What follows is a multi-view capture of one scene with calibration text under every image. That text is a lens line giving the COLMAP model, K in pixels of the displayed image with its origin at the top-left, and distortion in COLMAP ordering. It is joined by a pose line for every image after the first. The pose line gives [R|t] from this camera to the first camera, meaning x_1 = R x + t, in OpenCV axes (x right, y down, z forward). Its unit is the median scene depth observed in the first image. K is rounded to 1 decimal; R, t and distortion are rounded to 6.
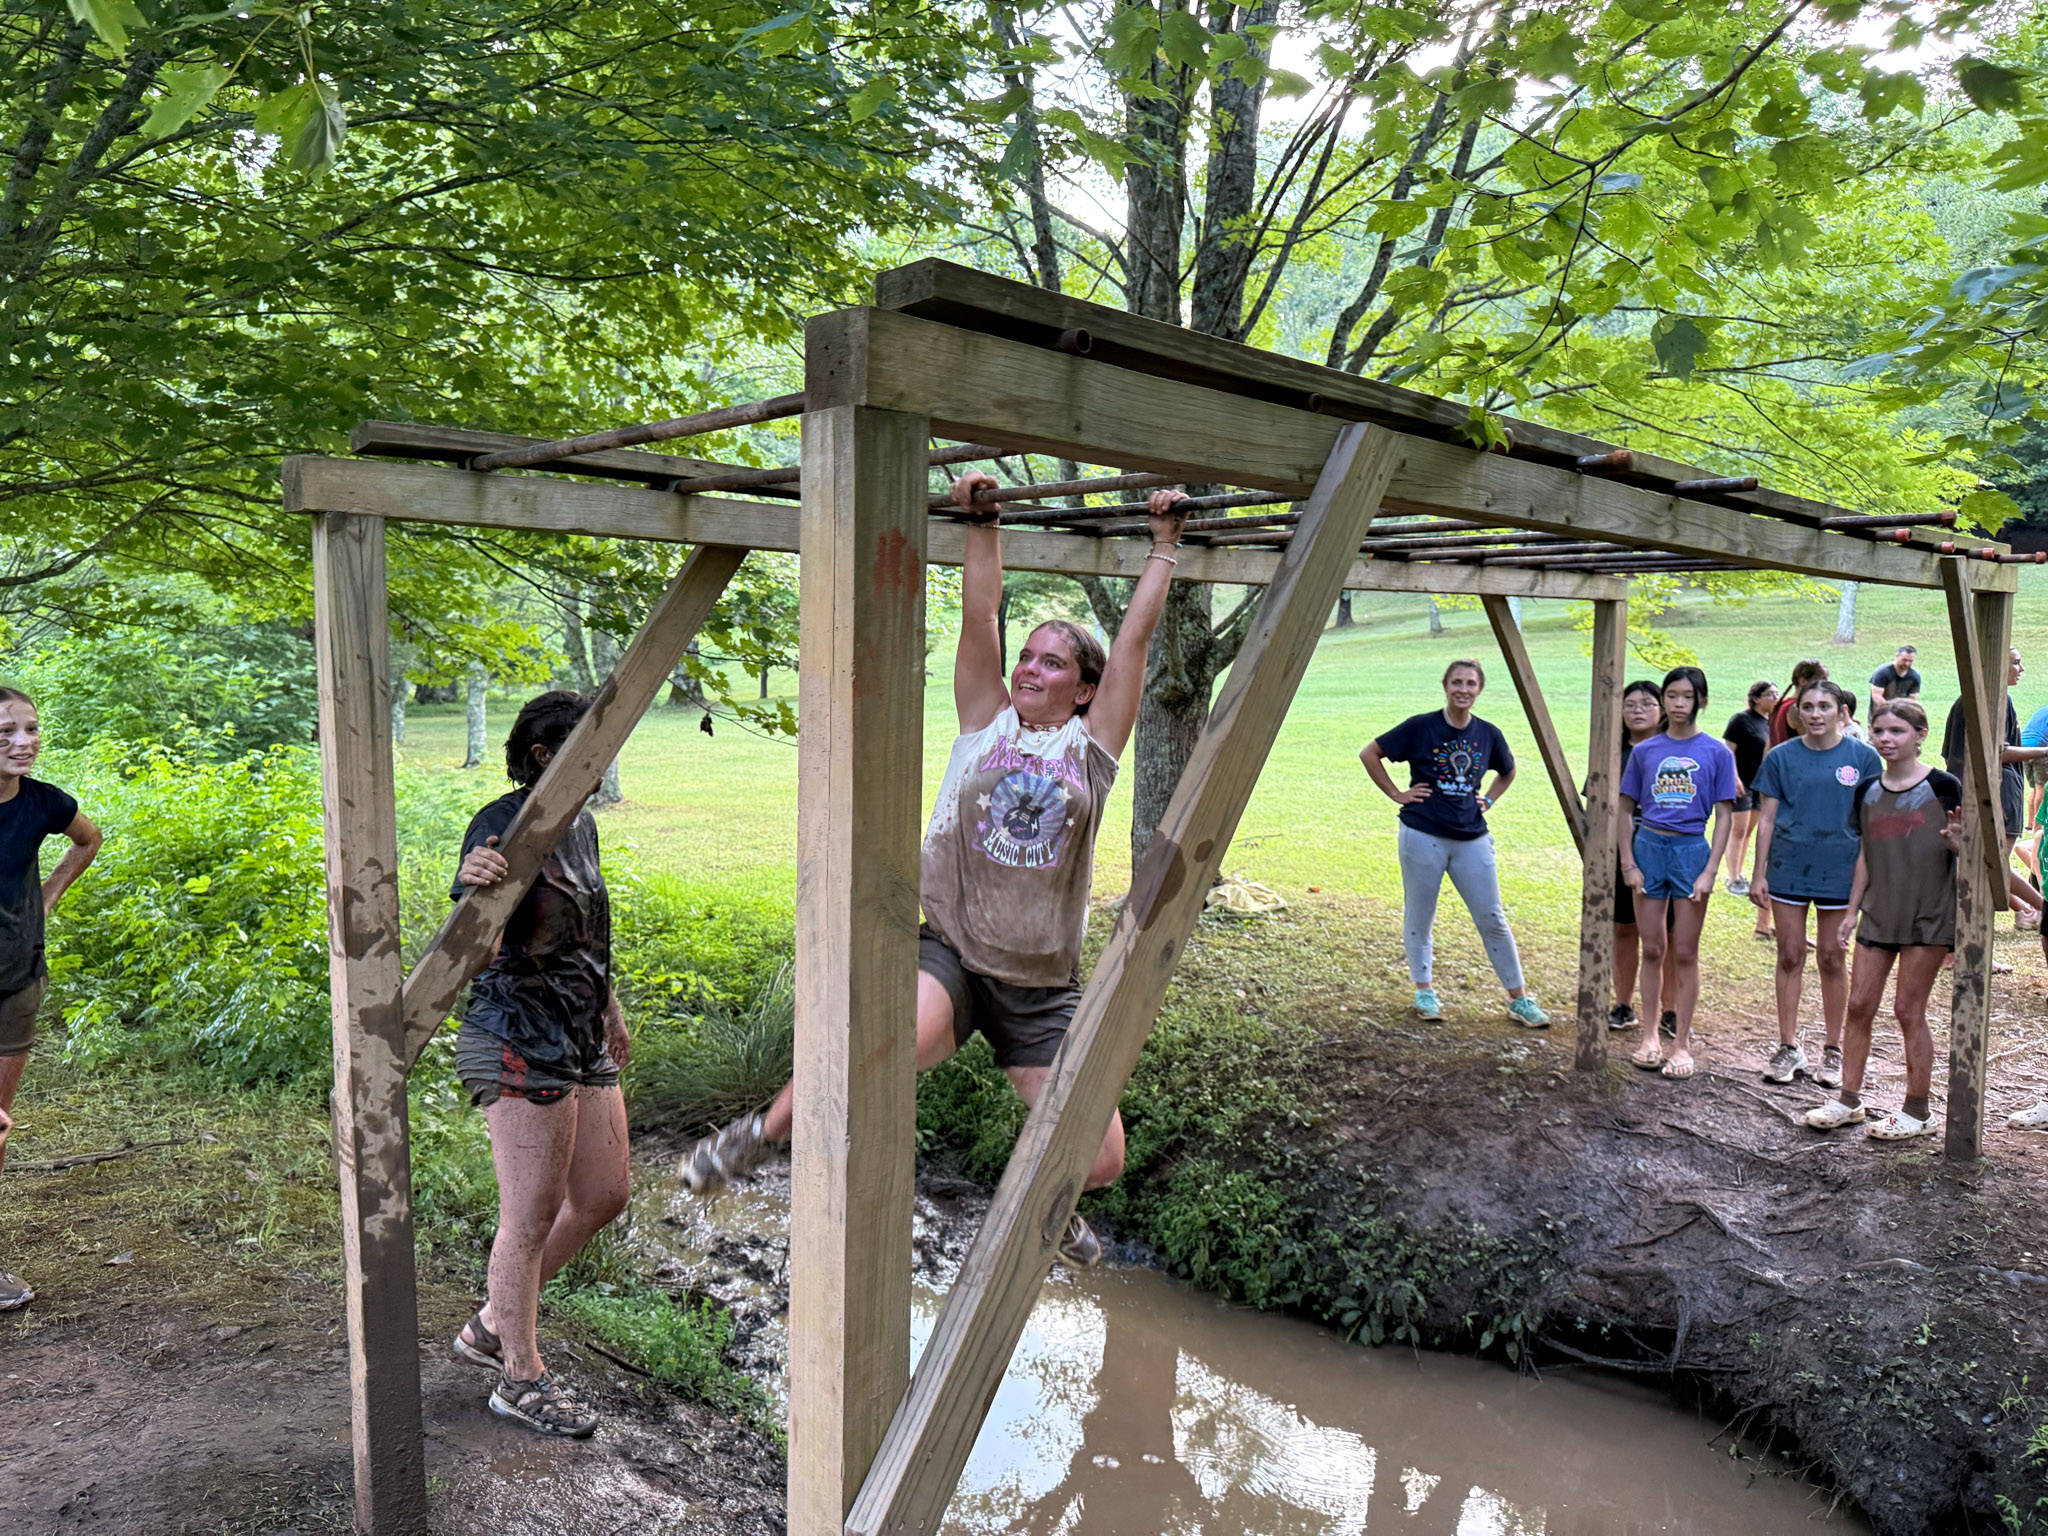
lens RADIAL K [[1456.4, 0, 1020.2], [0, 1456.4, 737.5], [0, 0, 1]] dist [0.051672, -0.060175]
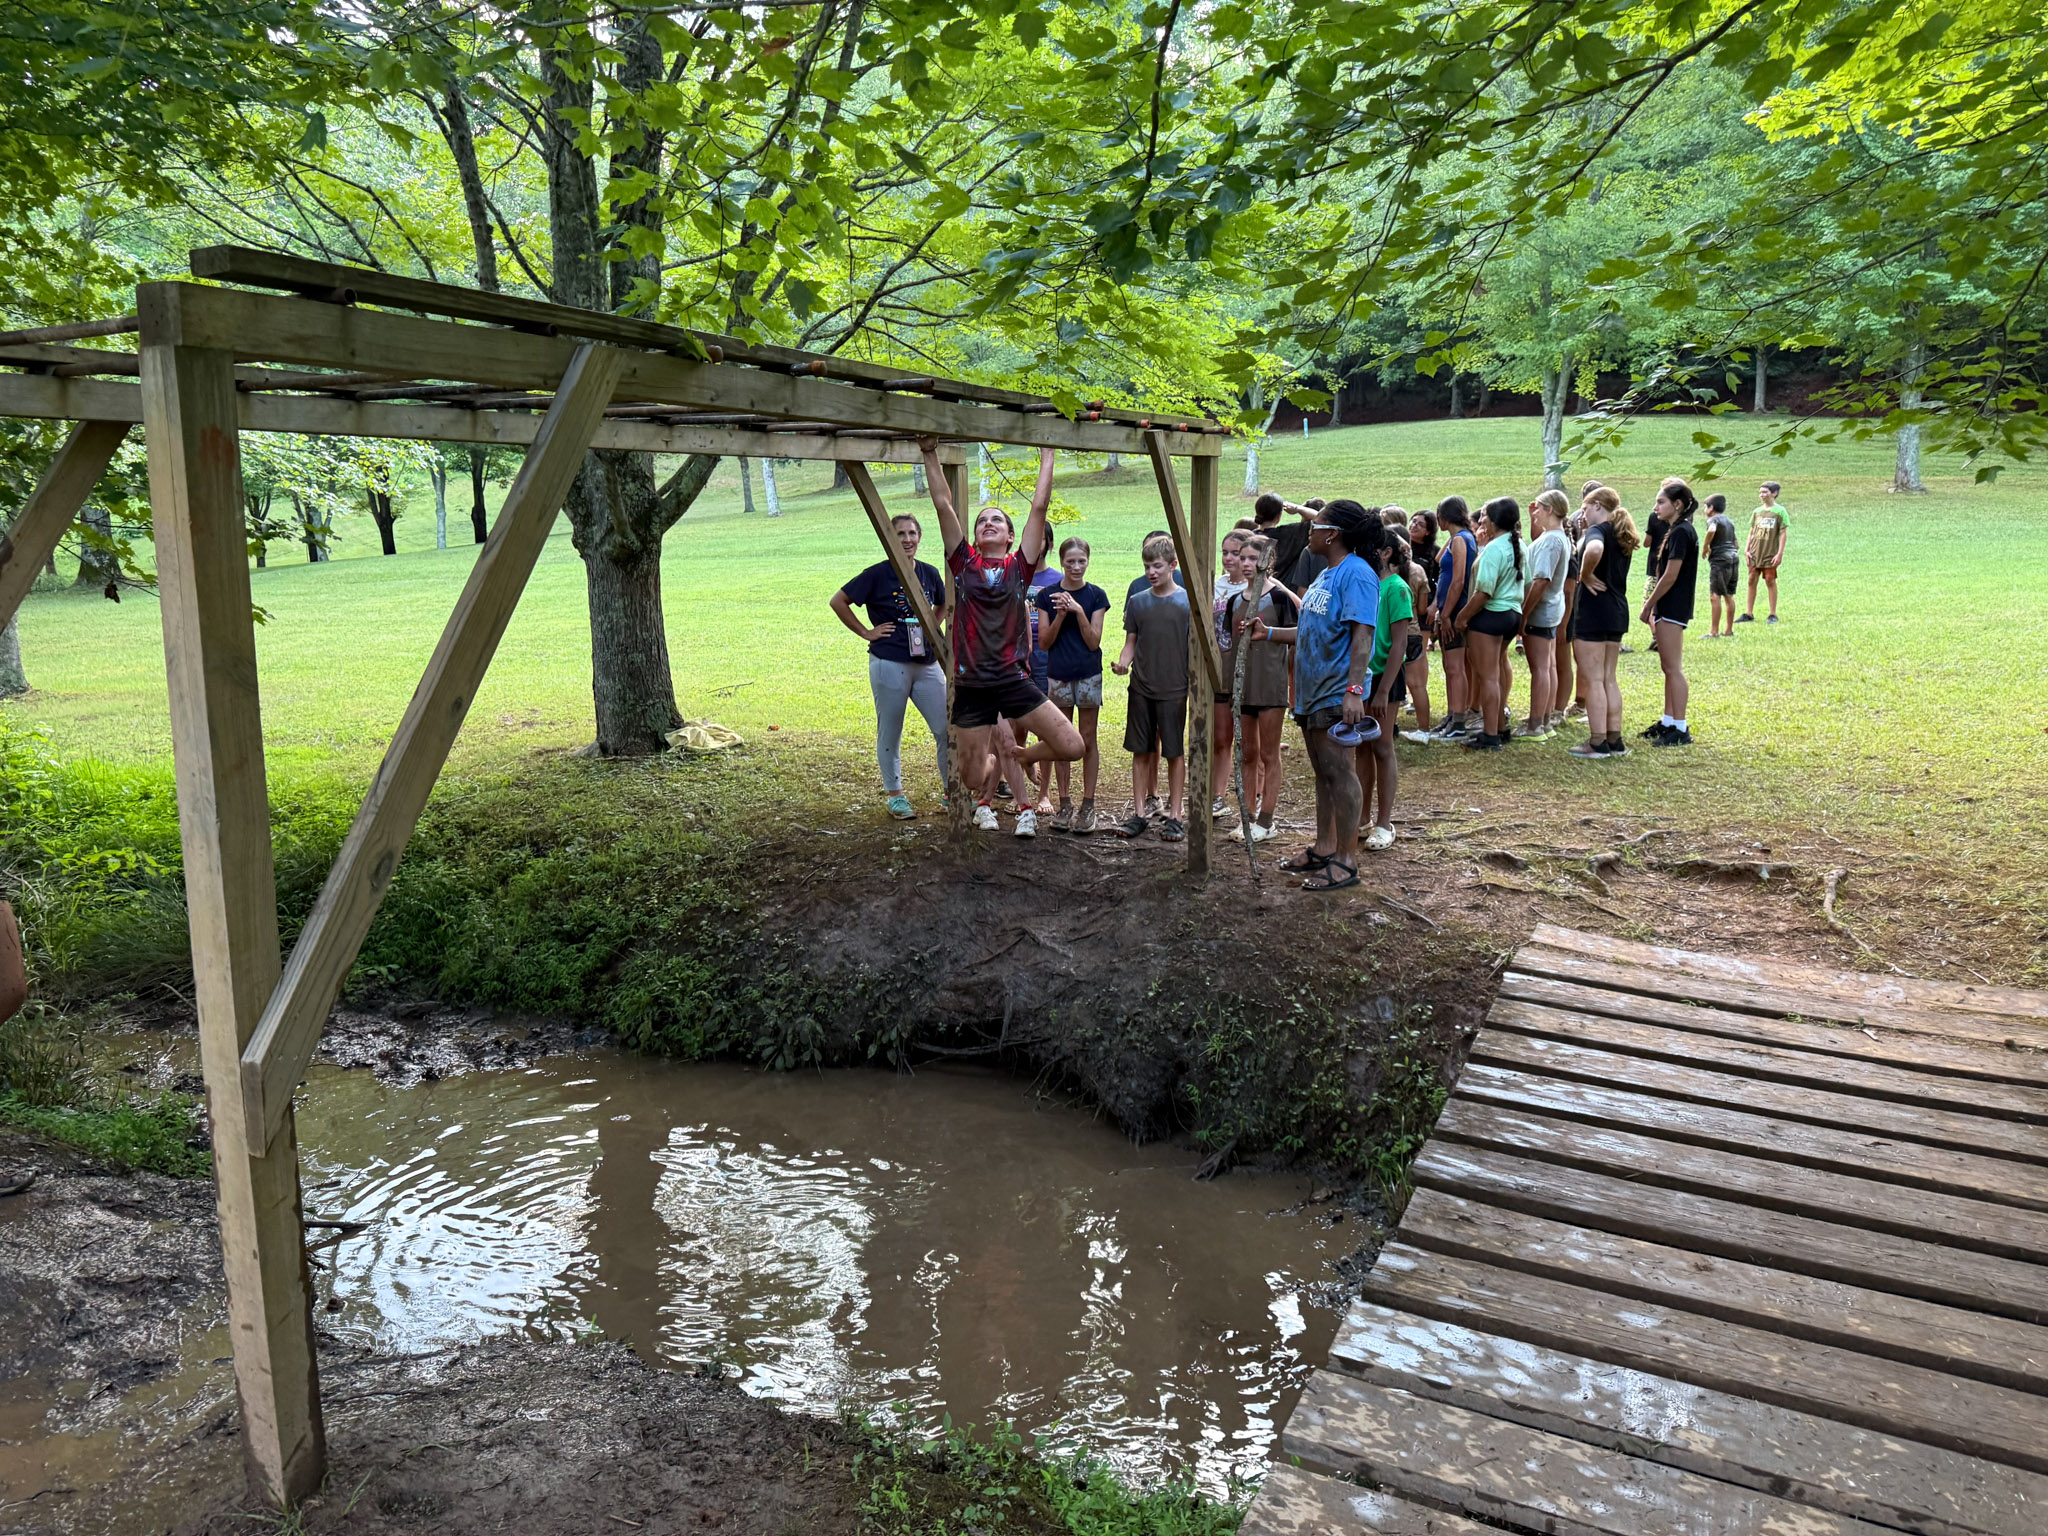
lens RADIAL K [[1445.4, 0, 1024.2], [0, 1445.4, 741.3], [0, 0, 1]] dist [0.081060, -0.097119]
pose [[0.944635, -0.071236, 0.320297, 0.050283], [0.039858, 0.993832, 0.103481, 0.014252], [-0.325693, -0.084985, 0.941648, -0.189562]]
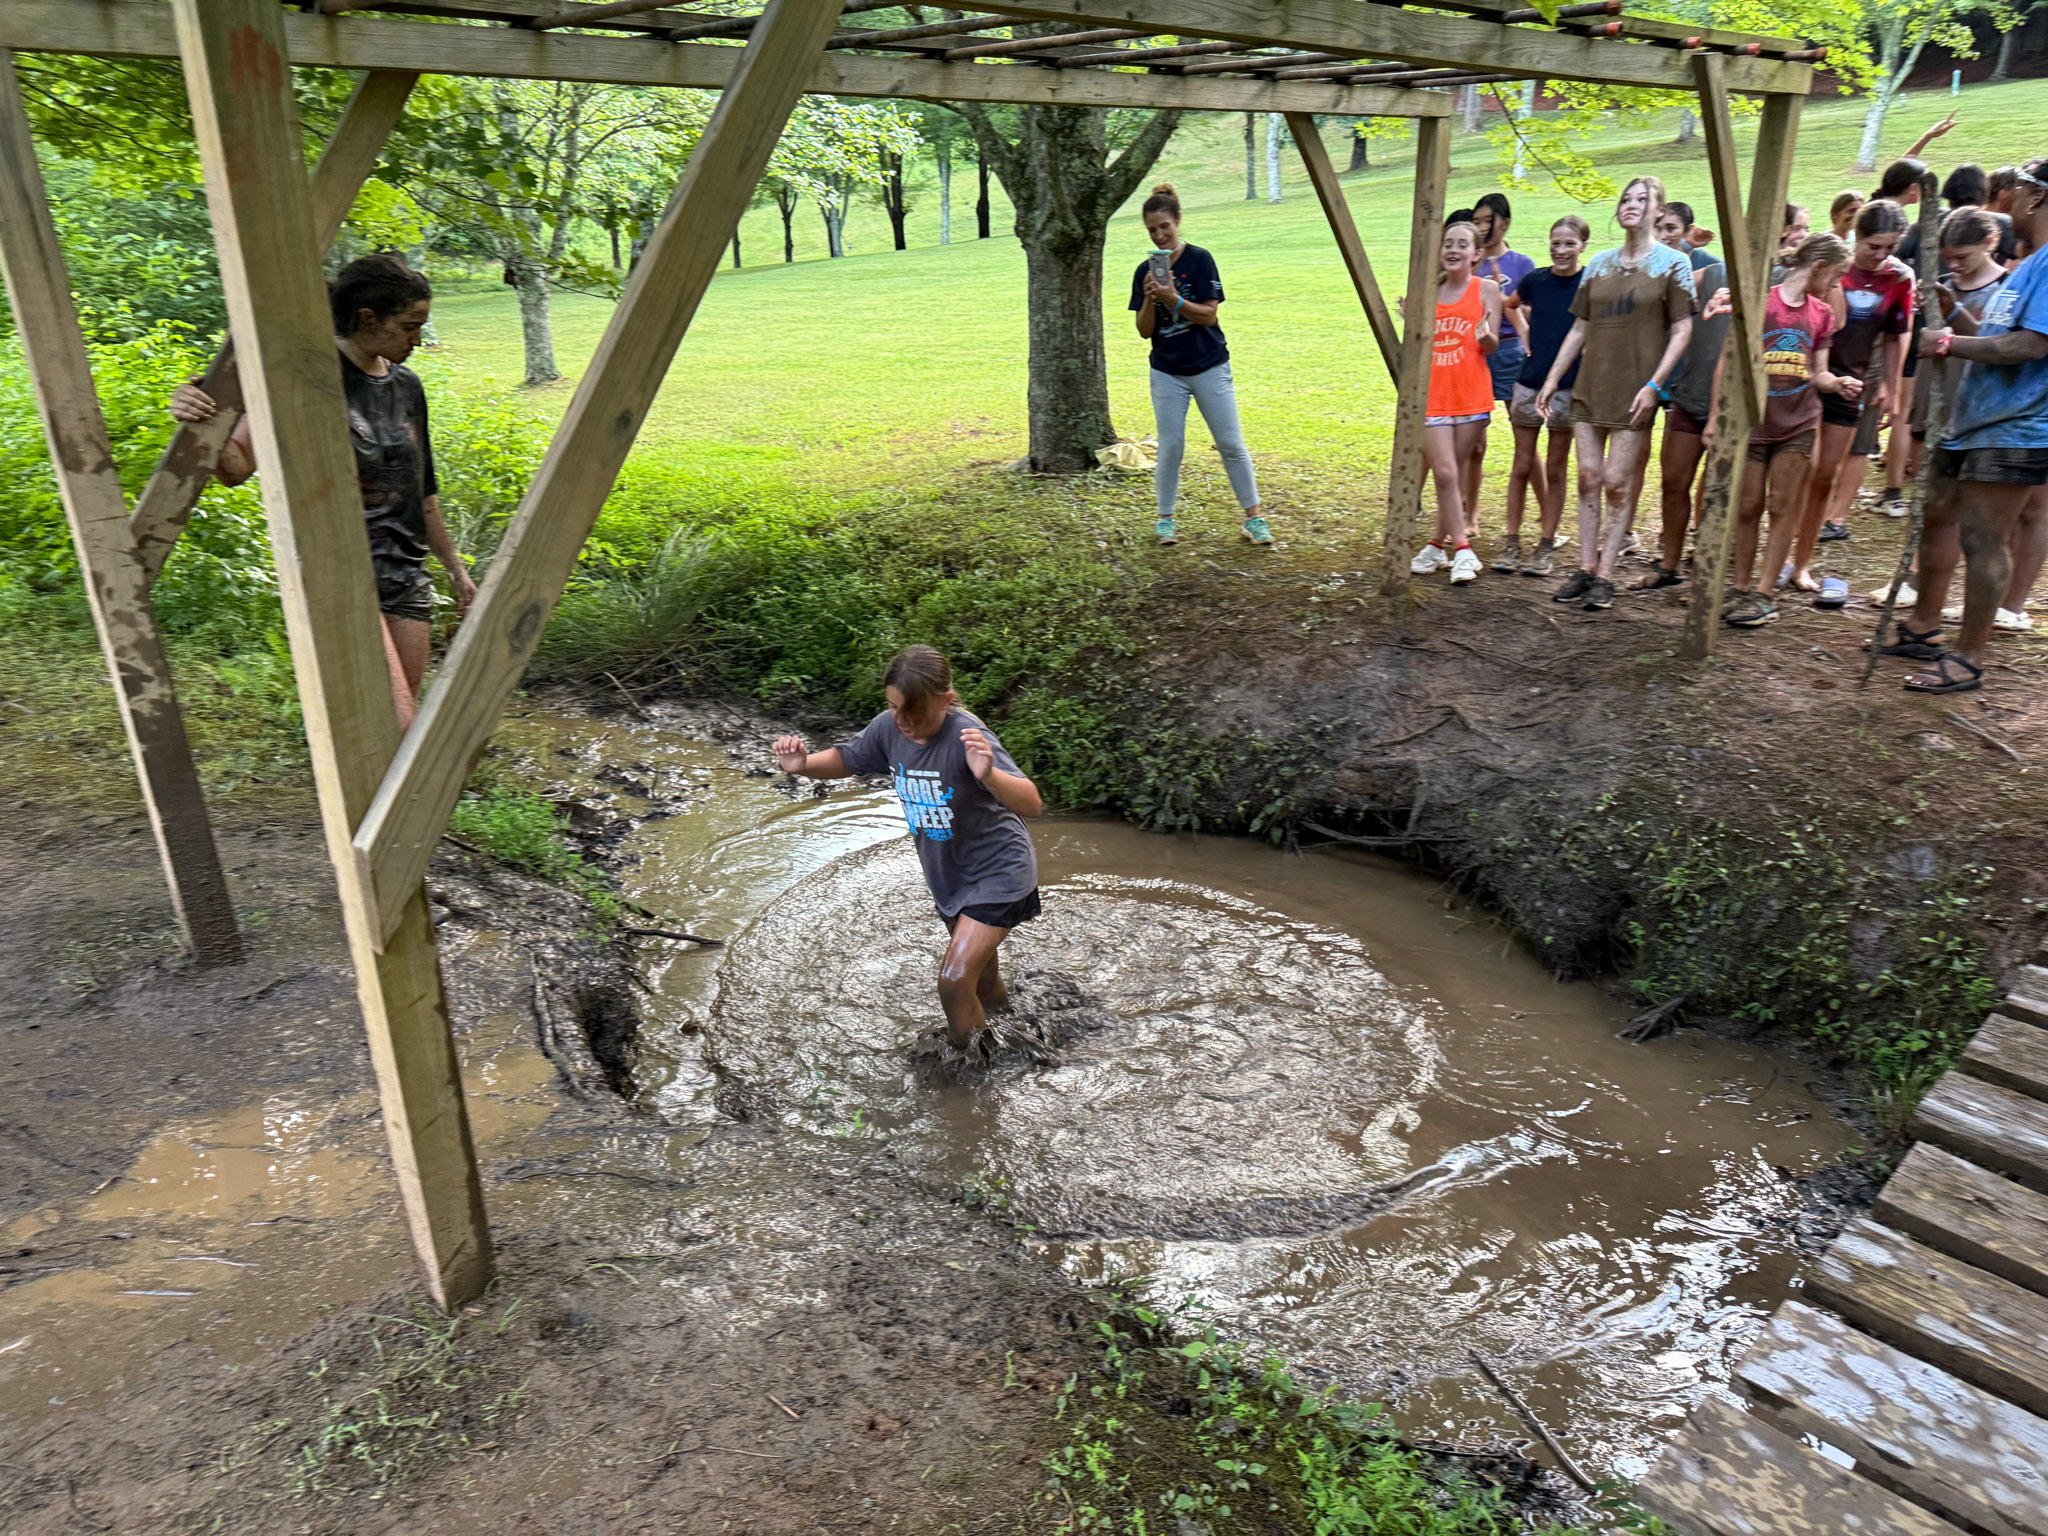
lens RADIAL K [[1450.7, 0, 1006.4], [0, 1450.7, 762.6], [0, 0, 1]] dist [0.138117, -0.189813]
pose [[0.999495, -0.023740, -0.021120, 0.129773], [0.028906, 0.955335, 0.294110, 0.018421], [0.013195, -0.294572, 0.955538, -0.072423]]
